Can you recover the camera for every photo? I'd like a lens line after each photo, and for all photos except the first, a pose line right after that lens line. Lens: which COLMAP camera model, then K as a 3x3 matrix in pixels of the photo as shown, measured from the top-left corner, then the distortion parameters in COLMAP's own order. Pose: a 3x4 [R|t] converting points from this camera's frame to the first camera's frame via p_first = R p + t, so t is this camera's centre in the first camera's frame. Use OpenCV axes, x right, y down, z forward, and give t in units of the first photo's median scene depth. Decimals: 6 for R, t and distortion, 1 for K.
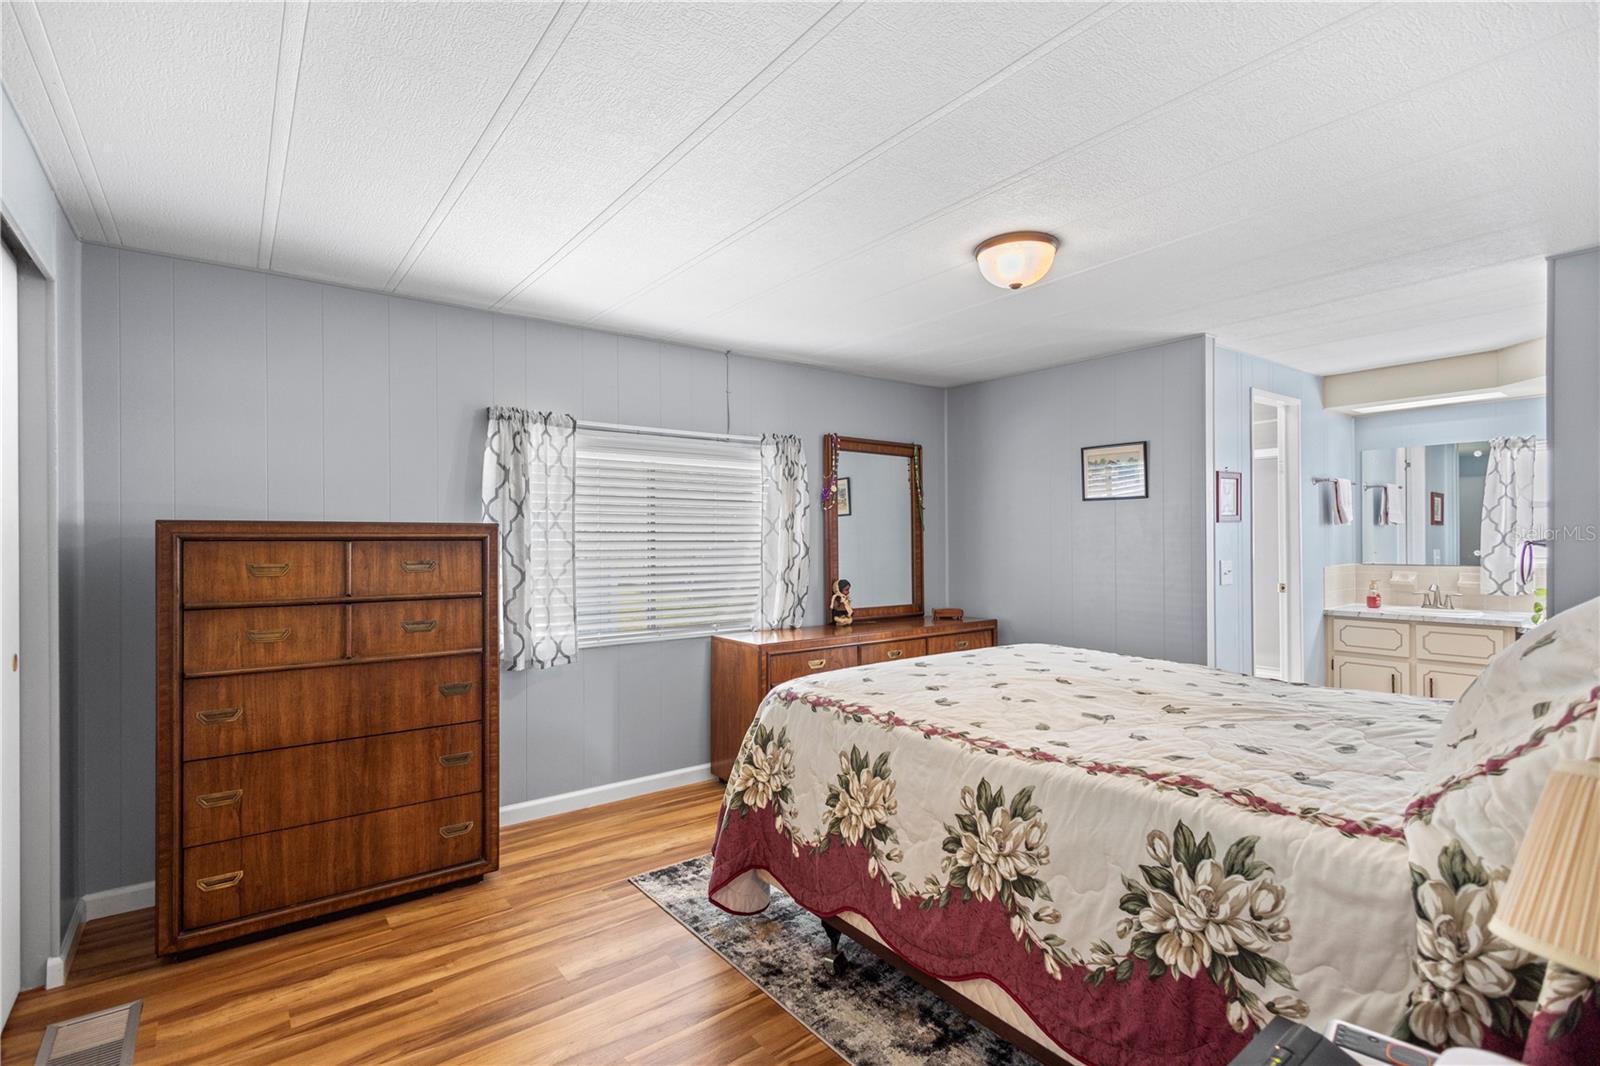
lens RADIAL K [[750.2, 0, 800.0], [0, 750.2, 533.0], [0, 0, 1]] dist [0.014483, 0.000342]
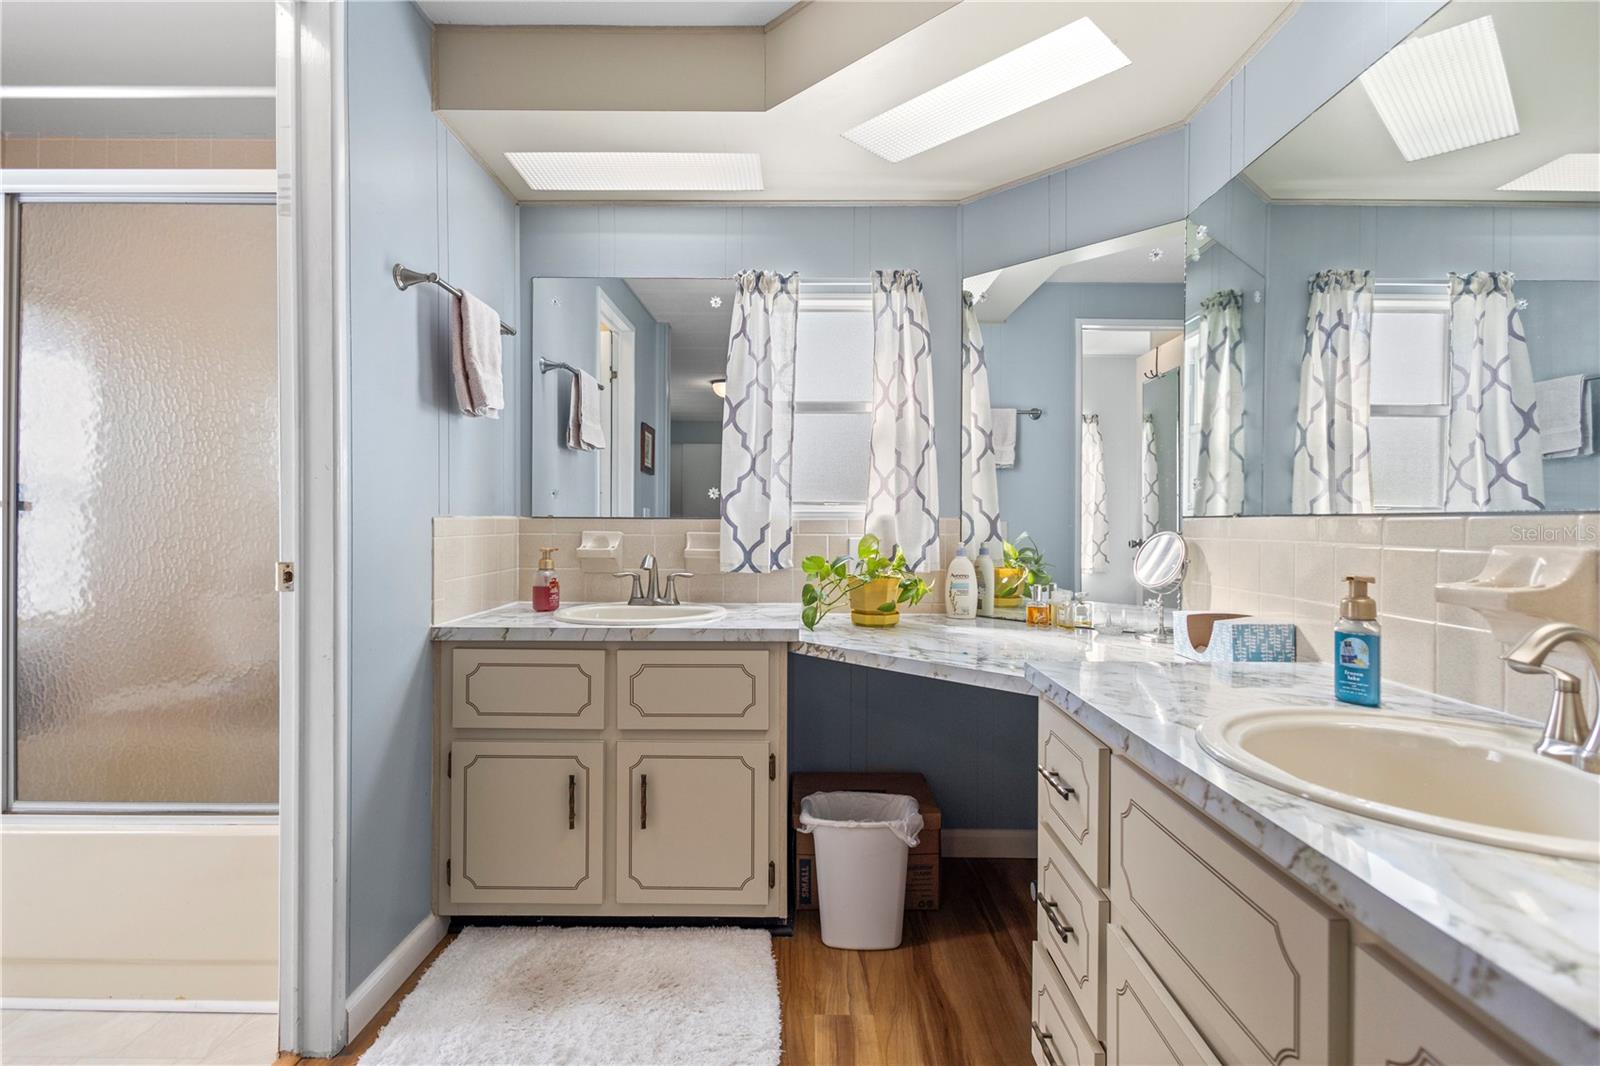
lens RADIAL K [[750.2, 0, 800.0], [0, 750.2, 533.0], [0, 0, 1]] dist [0.014483, 0.000342]
pose [[0.611905, 0.003702, 0.790923, 0.510454], [-0.014710, 0.999869, 0.006701, 0.048229], [-0.790794, -0.015735, 0.611880, 0.623785]]
